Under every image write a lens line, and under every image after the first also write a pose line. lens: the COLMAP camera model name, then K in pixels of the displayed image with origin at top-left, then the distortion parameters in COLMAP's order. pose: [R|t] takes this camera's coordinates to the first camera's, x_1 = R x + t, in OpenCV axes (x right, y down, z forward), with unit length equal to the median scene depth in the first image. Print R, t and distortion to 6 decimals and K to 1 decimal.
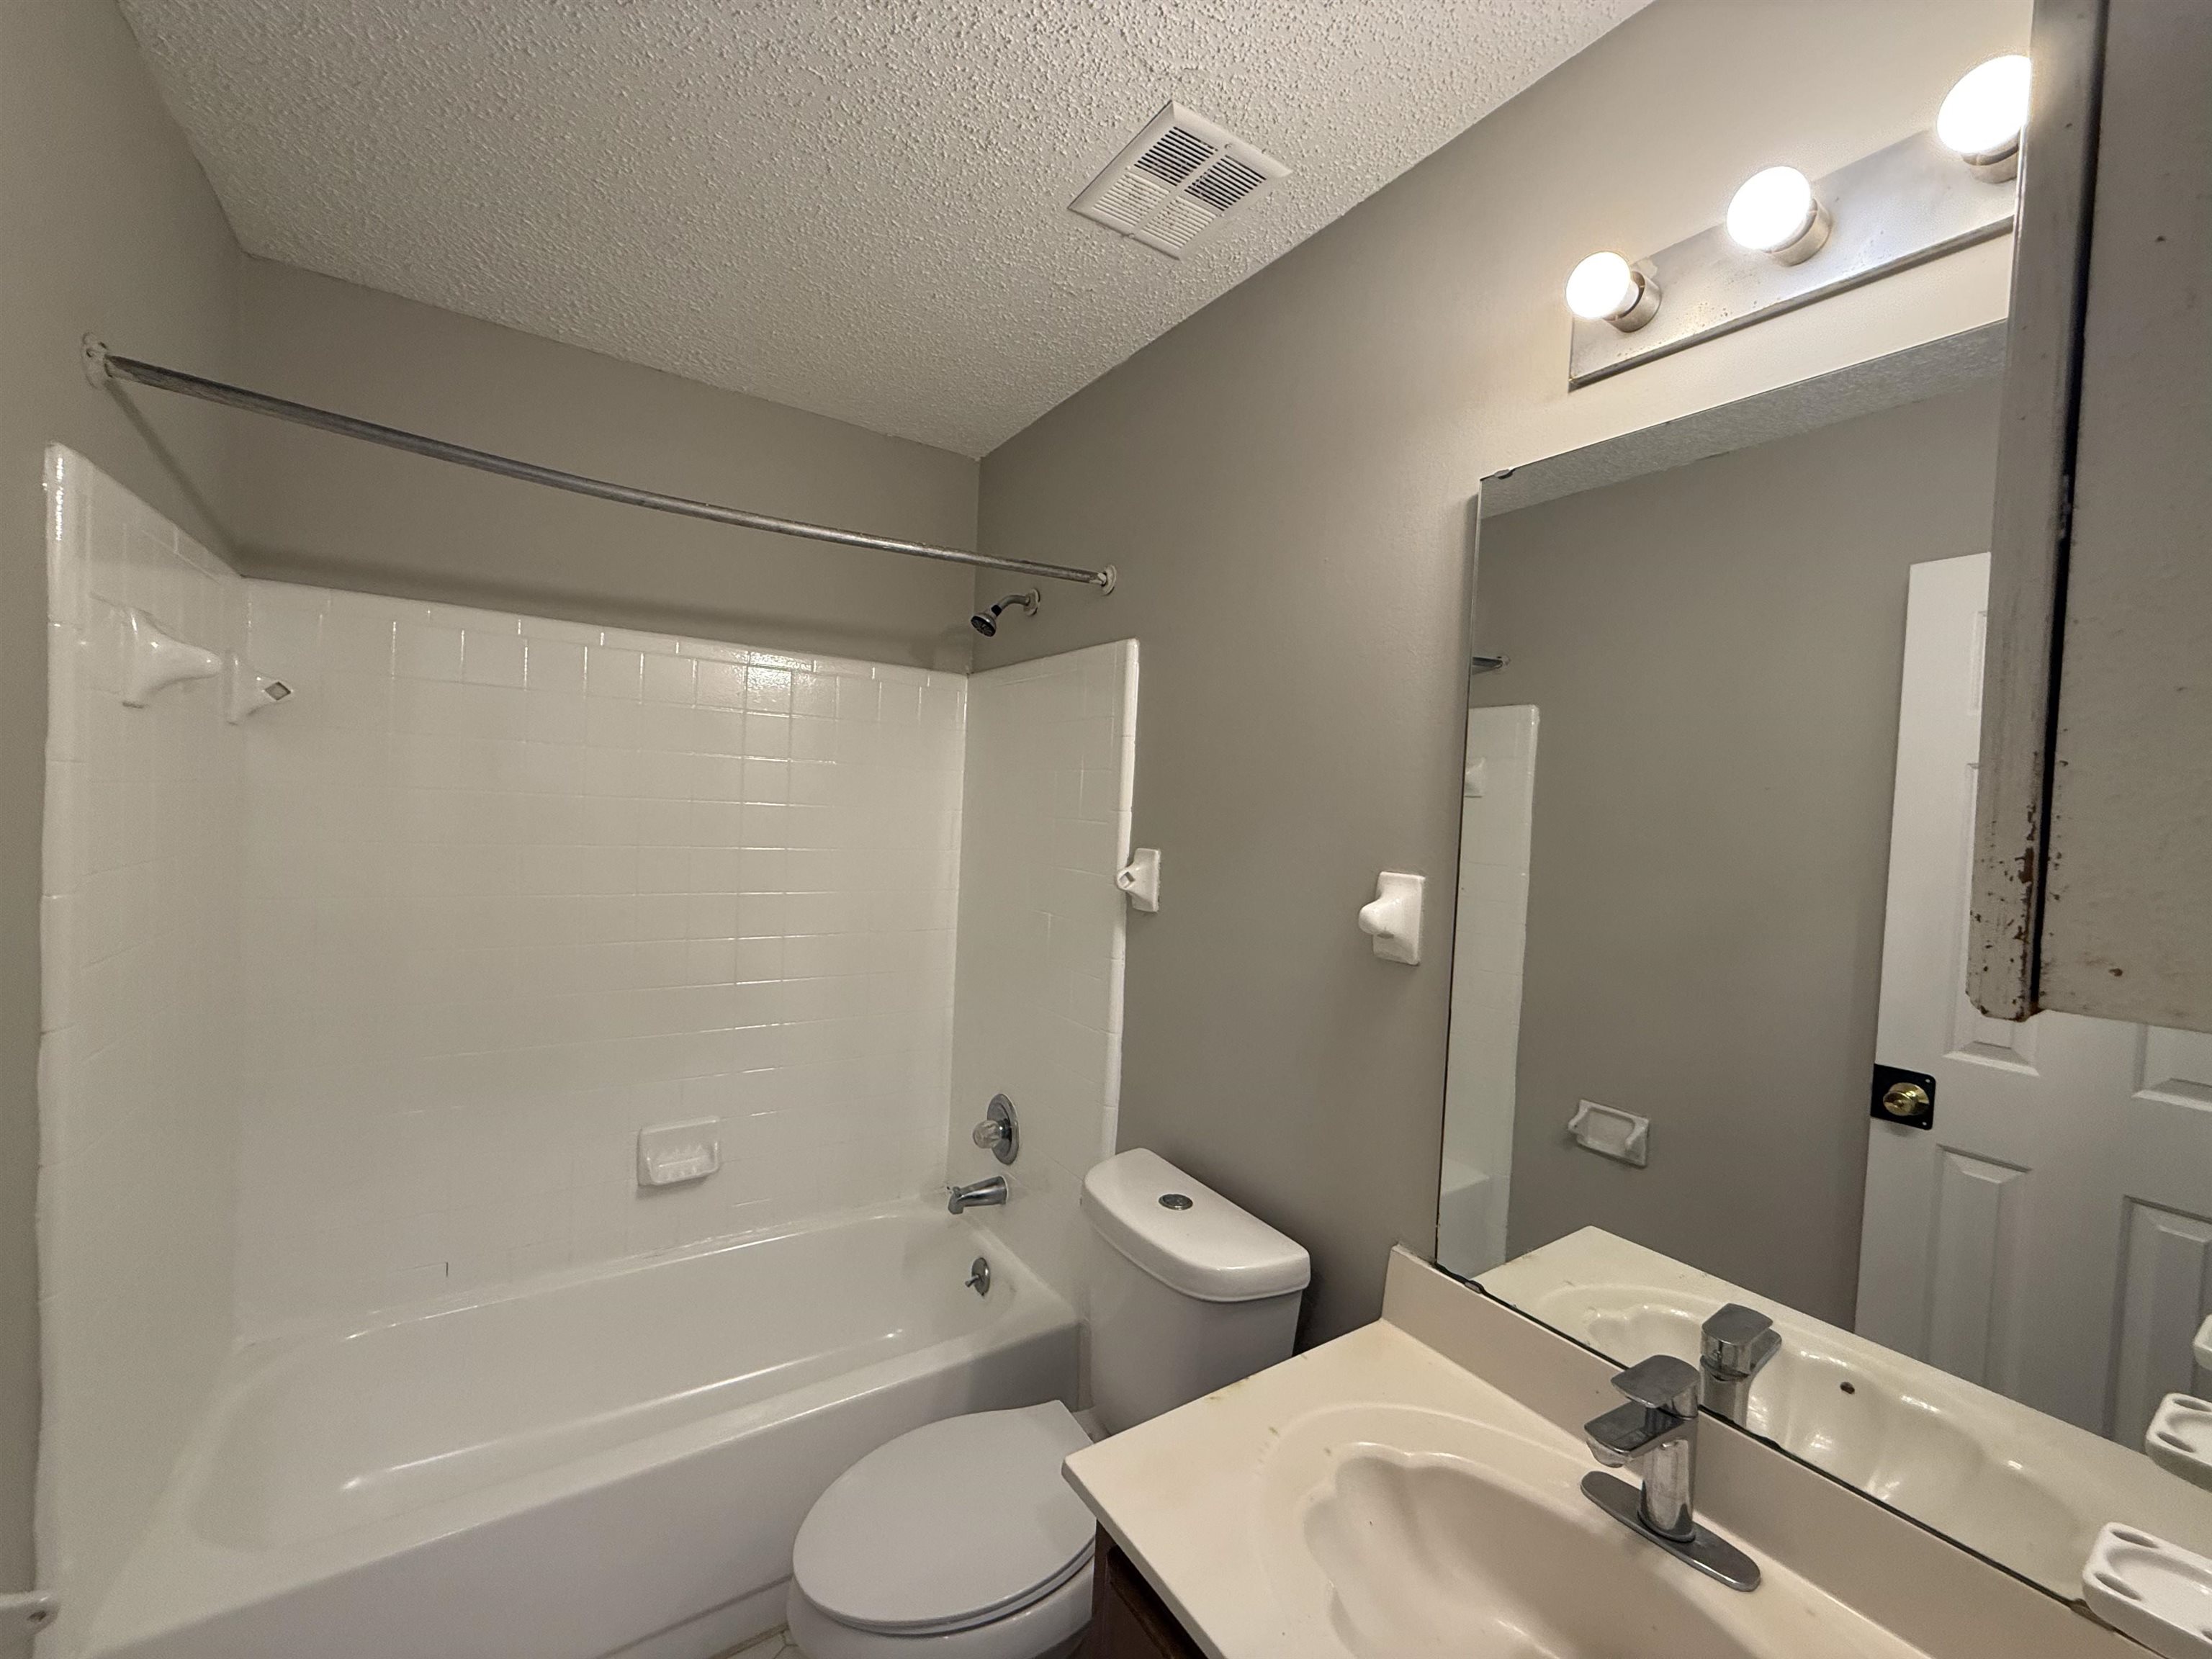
lens RADIAL K [[882.3, 0, 1112.6], [0, 882.3, 828.6], [0, 0, 1]] dist [-0.002036, 0.000452]
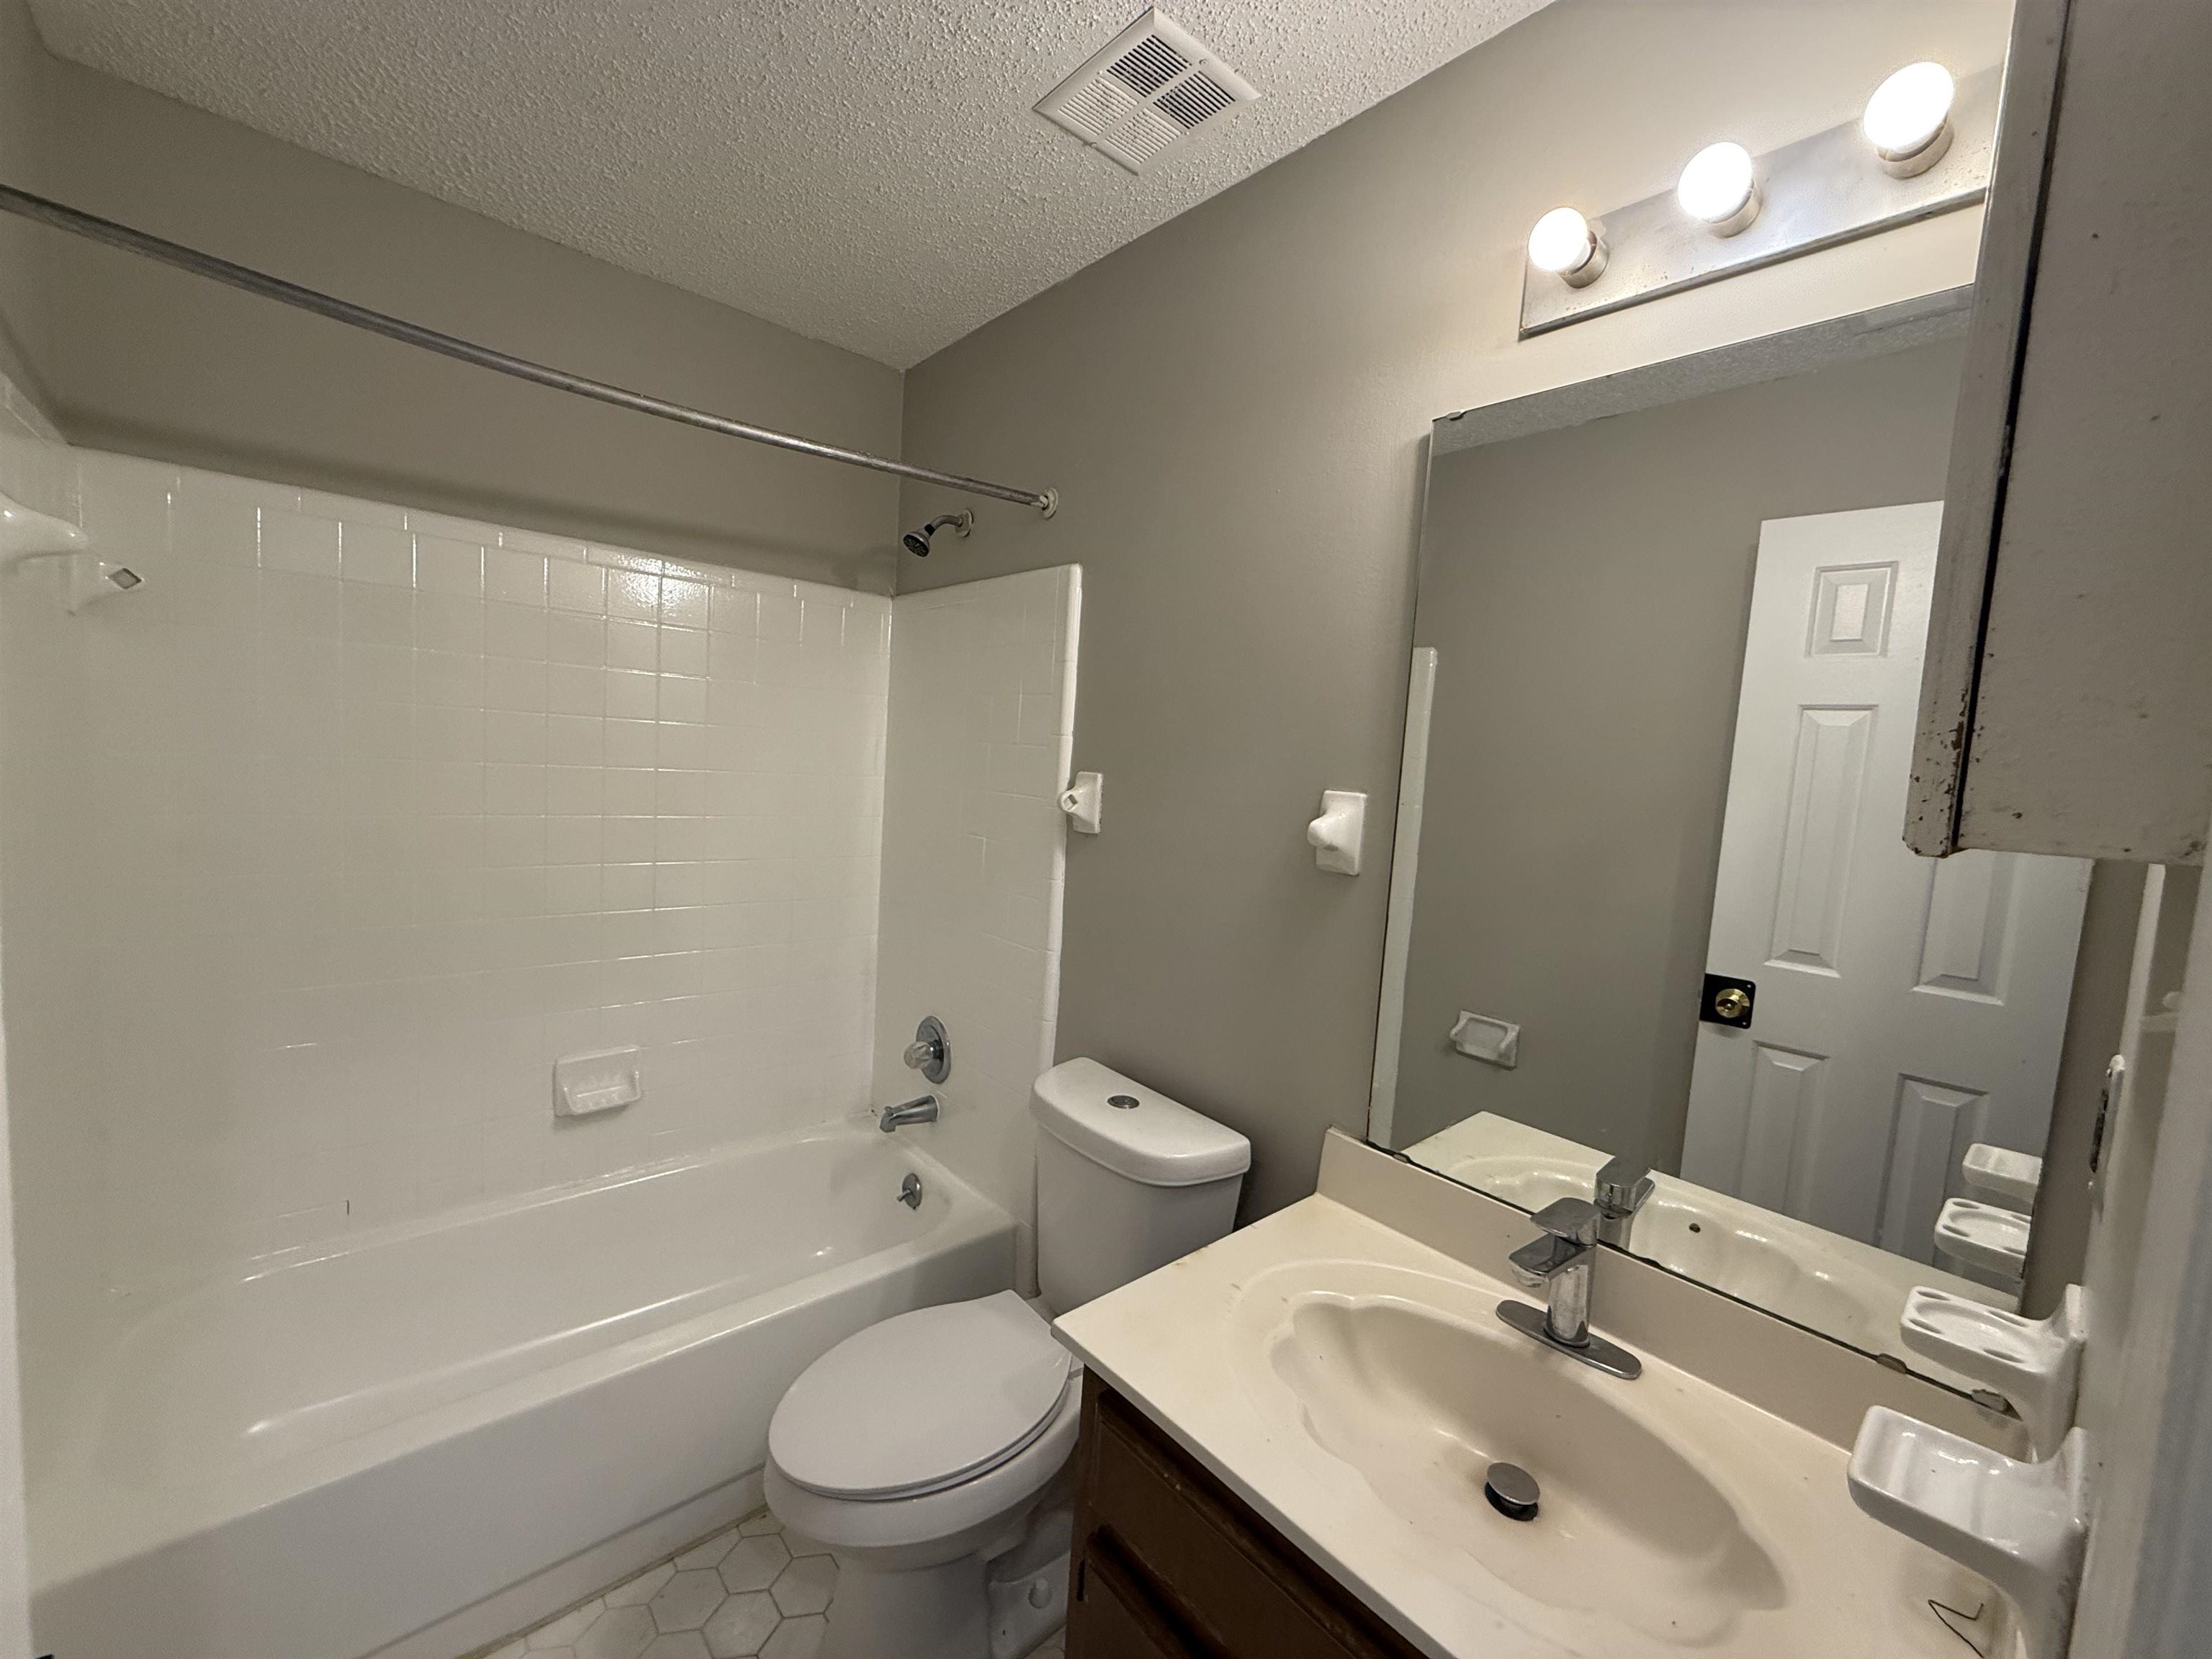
lens RADIAL K [[882.3, 0, 1111.7], [0, 882.3, 829.7], [0, 0, 1]] dist [-0.002036, 0.000452]
pose [[0.991009, 0.004426, 0.133719, -0.094623], [-0.013194, 0.997814, 0.064752, 0.029848], [-0.133140, -0.065934, 0.988902, -0.030322]]
